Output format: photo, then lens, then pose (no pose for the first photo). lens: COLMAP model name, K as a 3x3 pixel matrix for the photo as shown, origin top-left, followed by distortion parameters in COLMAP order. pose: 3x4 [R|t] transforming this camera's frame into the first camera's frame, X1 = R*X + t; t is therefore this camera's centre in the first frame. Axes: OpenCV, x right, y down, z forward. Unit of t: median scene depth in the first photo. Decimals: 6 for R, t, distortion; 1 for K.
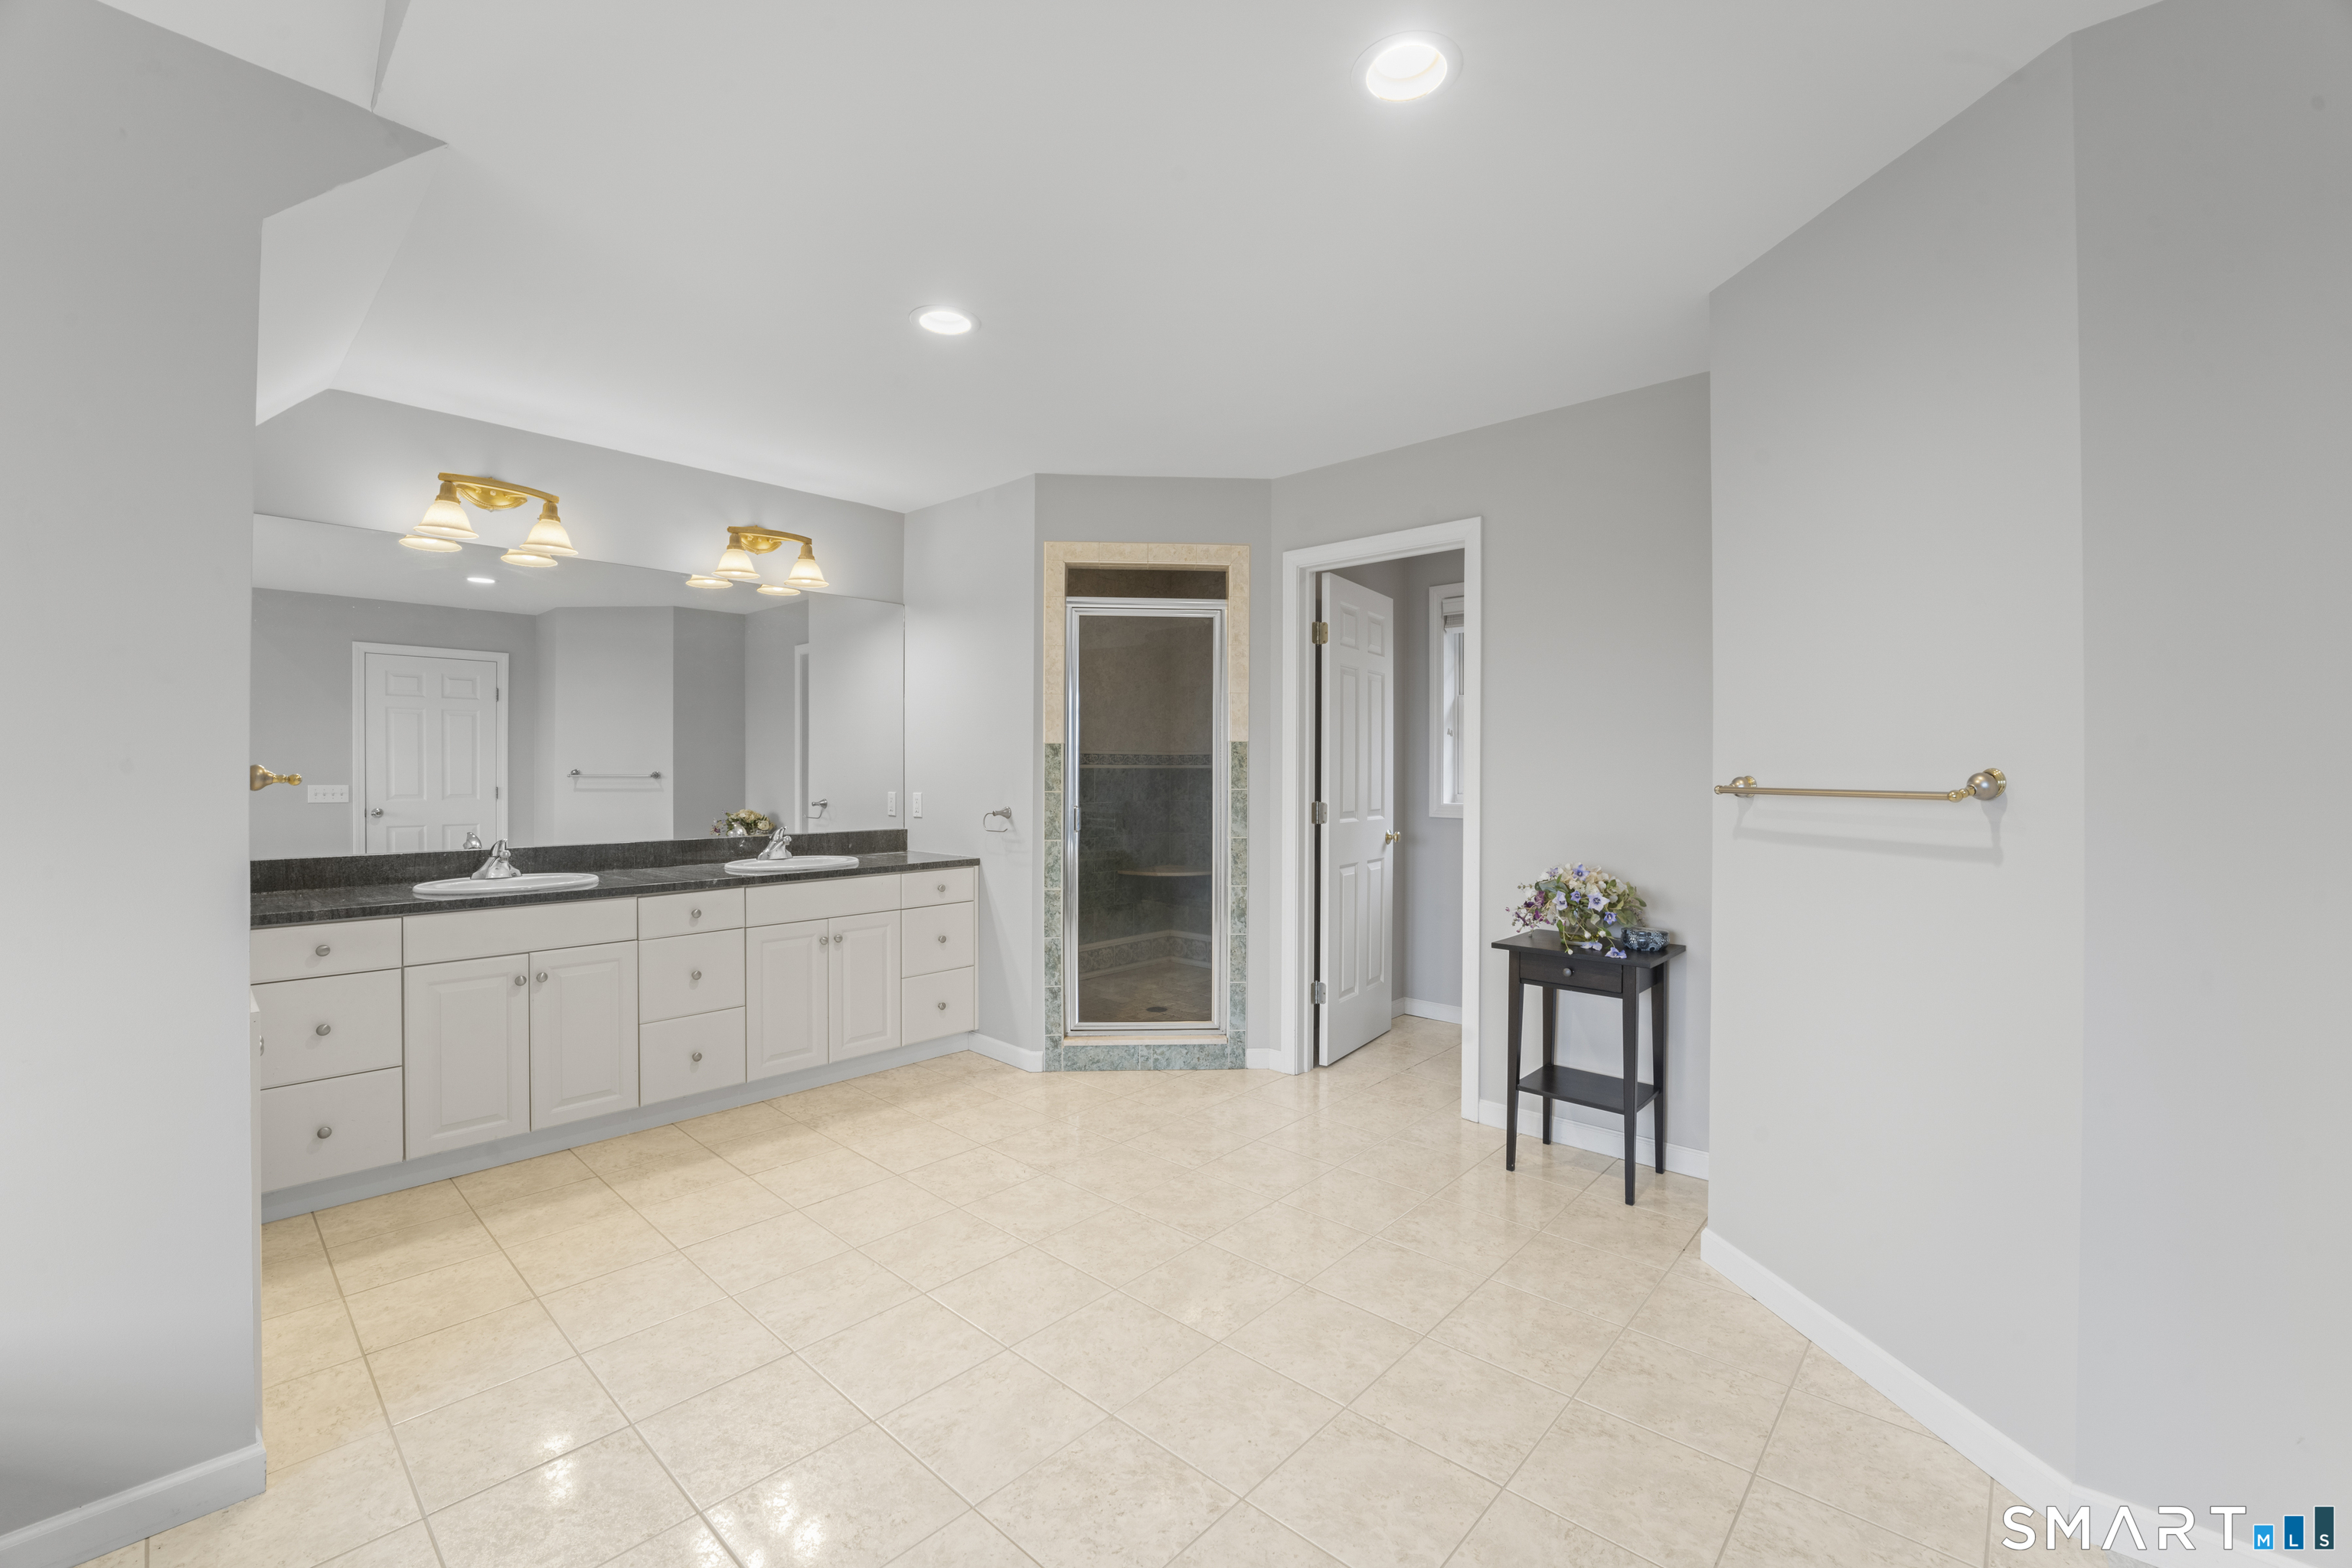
lens RADIAL K [[959.2, 0, 1171.6], [0, 959.2, 769.0], [0, 0, 1]] dist [-0.000216, 0.000084]
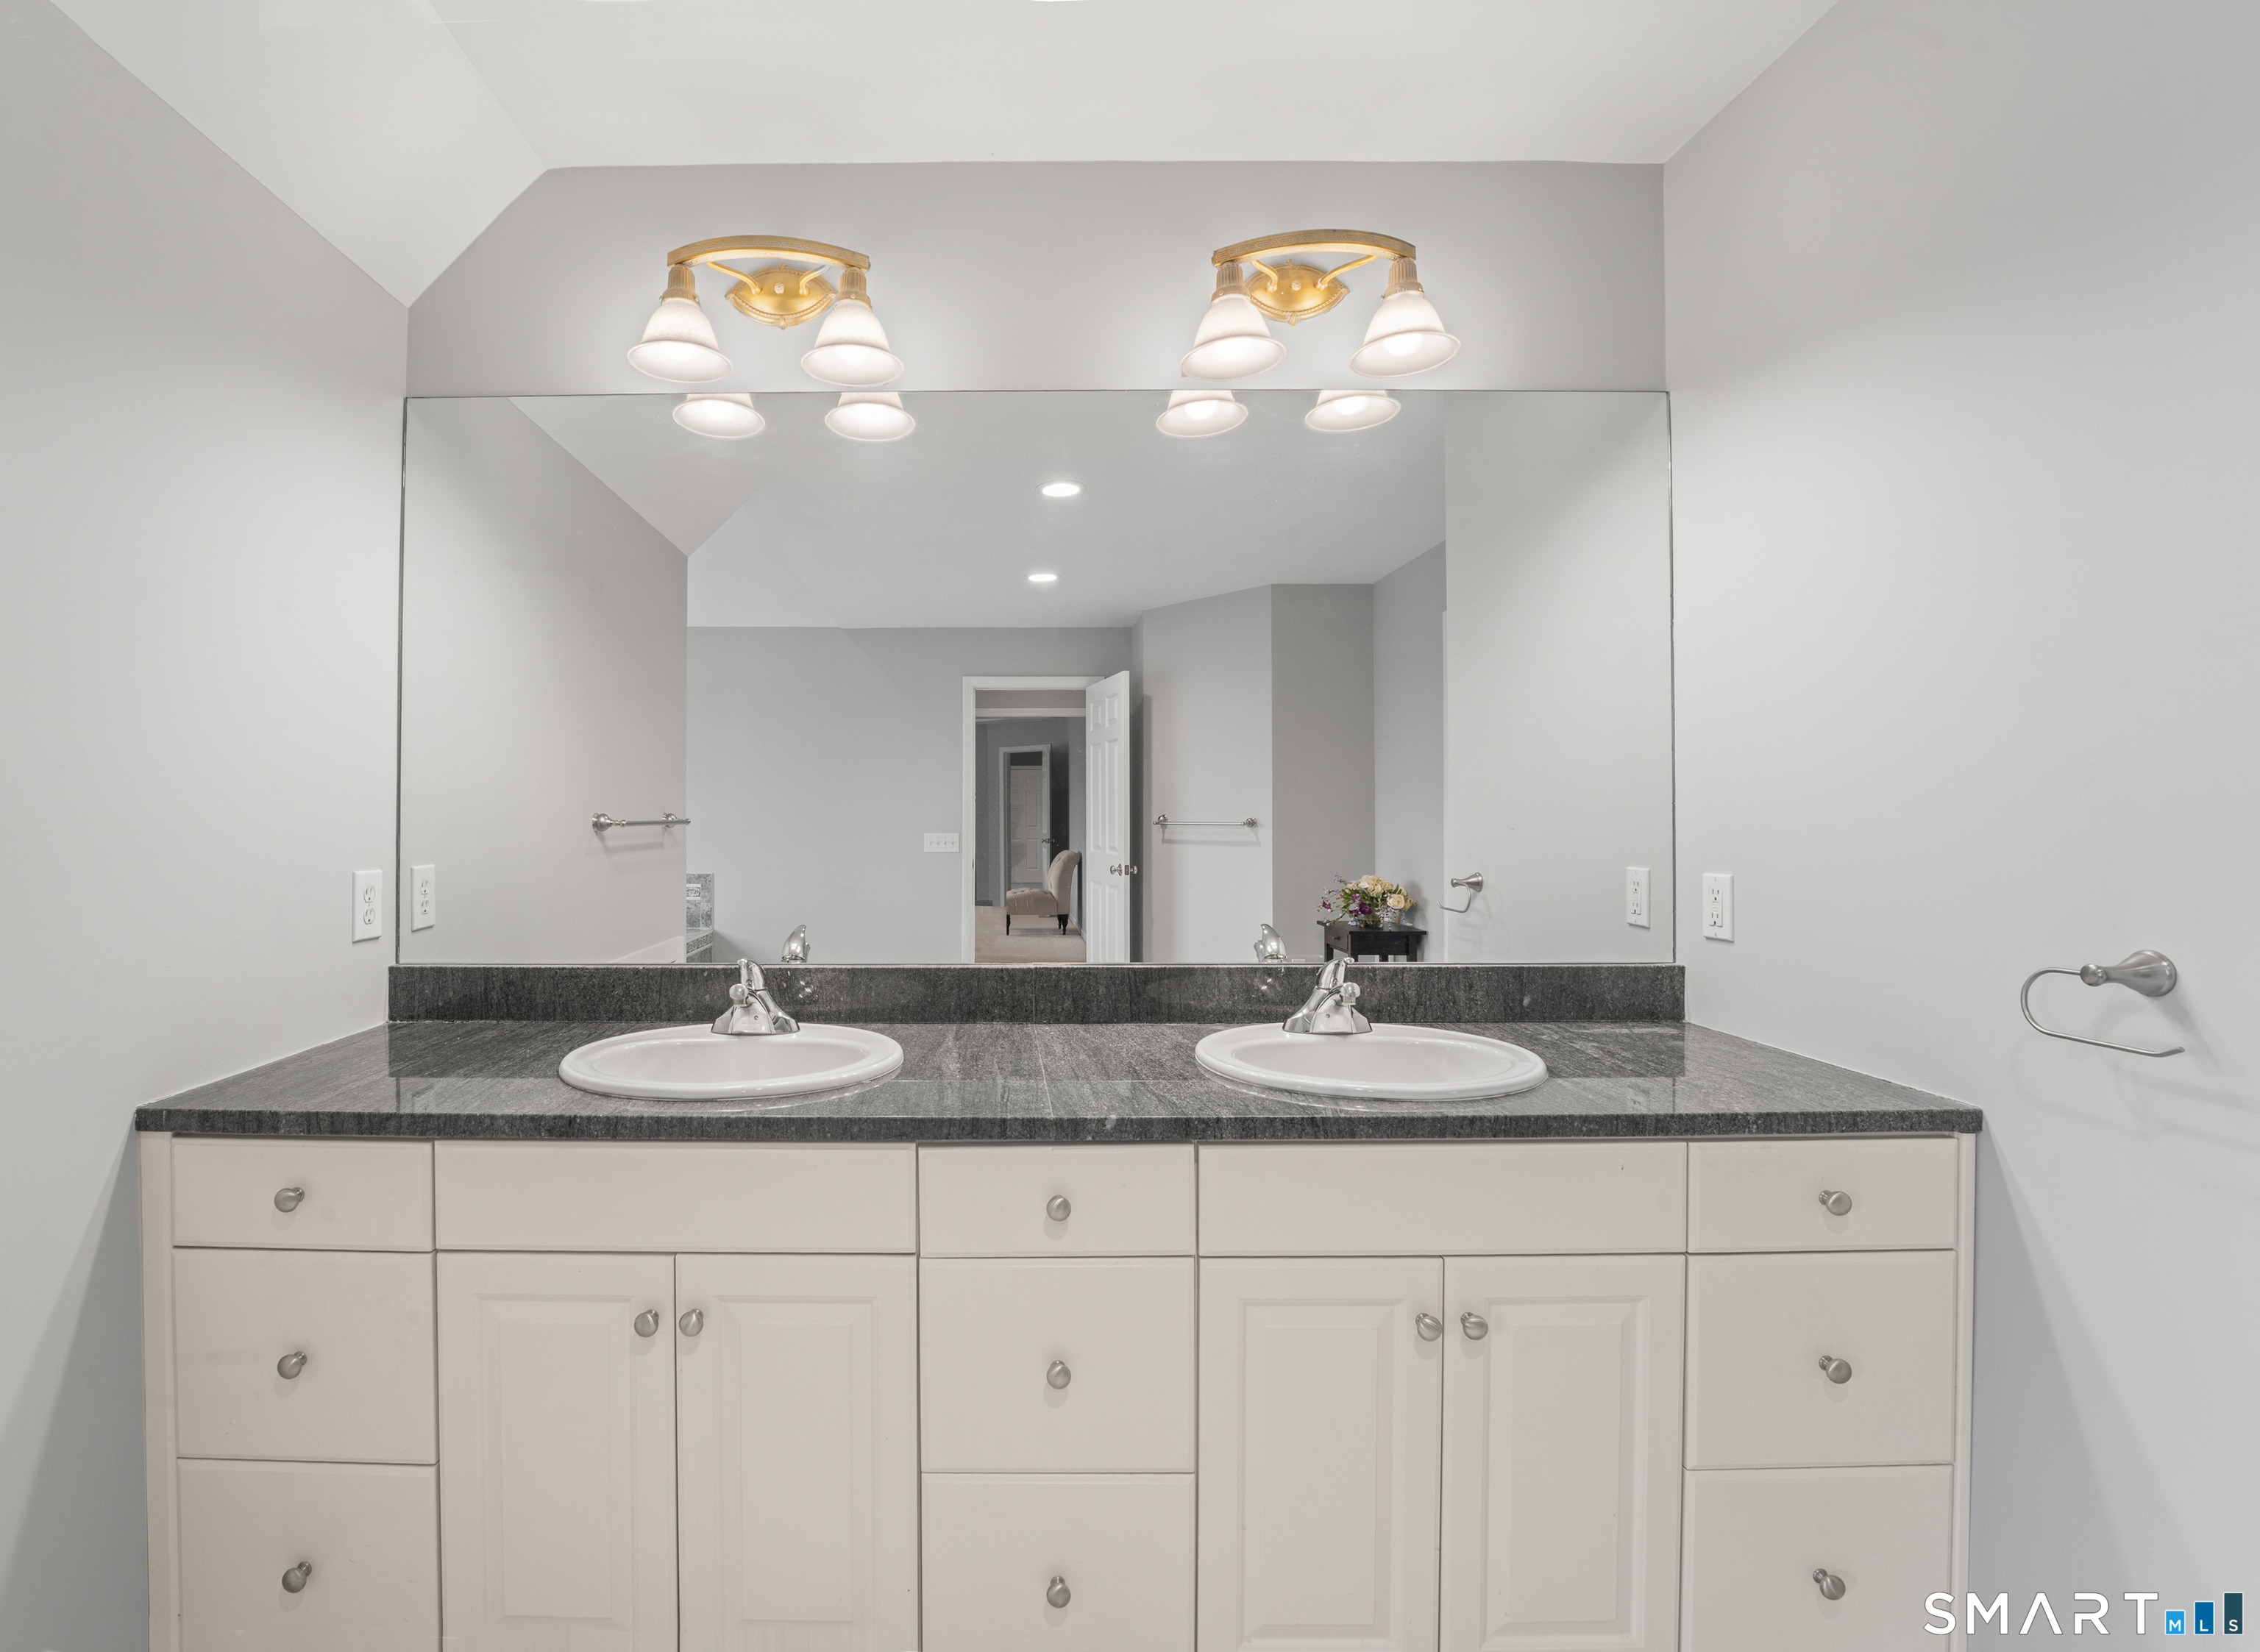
lens RADIAL K [[991.0, 0, 995.6], [0, 991.0, 816.5], [0, 0, 1]] dist [-0.024866, -0.000405]
pose [[0.669290, -0.002641, -0.742996, -0.190431], [0.003091, 0.999995, -0.000770, 0.002097], [0.742995, -0.001781, 0.669295, 0.599366]]
